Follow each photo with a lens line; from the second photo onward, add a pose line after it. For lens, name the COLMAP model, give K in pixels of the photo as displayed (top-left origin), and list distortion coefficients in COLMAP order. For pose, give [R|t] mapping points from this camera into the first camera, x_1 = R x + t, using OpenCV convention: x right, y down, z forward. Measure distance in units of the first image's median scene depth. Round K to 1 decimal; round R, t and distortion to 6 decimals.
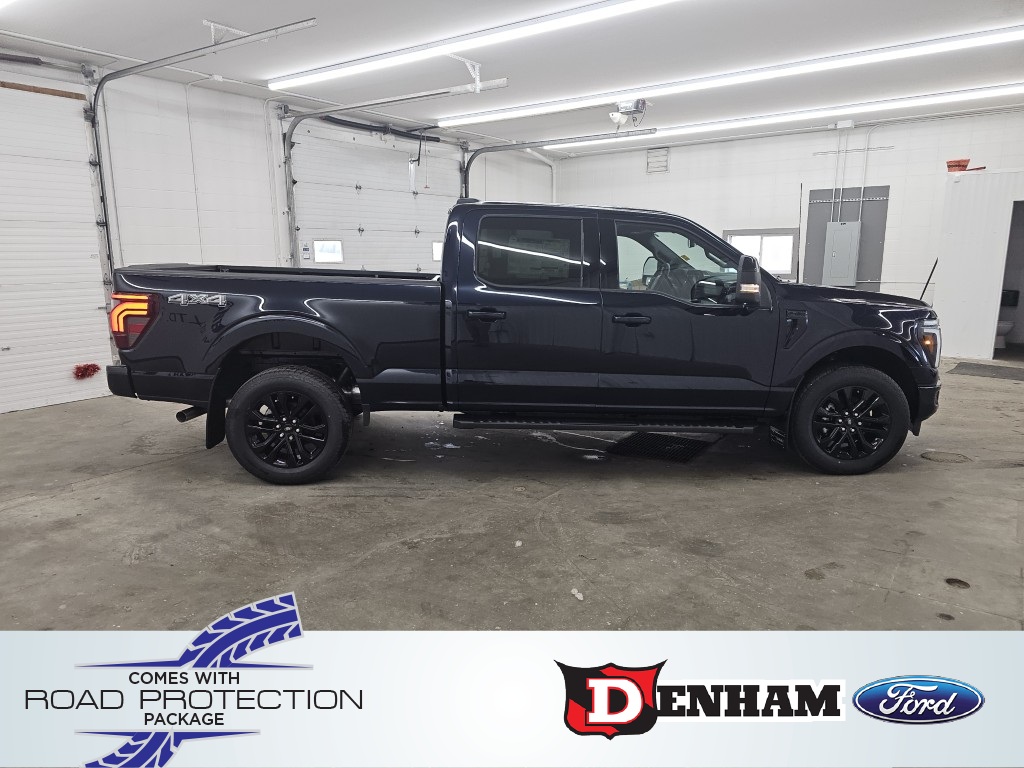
lens RADIAL K [[694.8, 0, 522.8], [0, 694.8, 383.2], [0, 0, 1]] dist [0.033827, -0.035917]
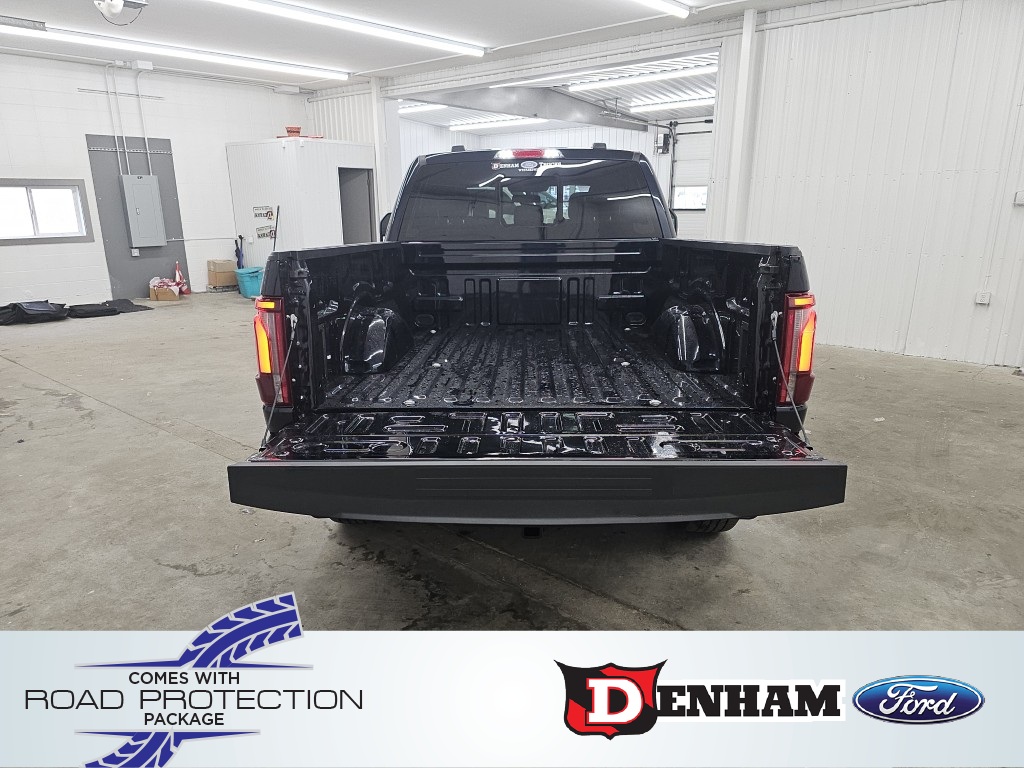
lens RADIAL K [[695.9, 0, 512.9], [0, 695.9, 378.0], [0, 0, 1]] dist [0.031041, -0.033802]
pose [[0.094853, -0.242363, 0.965538, -0.437380], [0.193638, 0.955877, 0.220916, -0.088222], [-0.976477, 0.166010, 0.137598, 0.455677]]
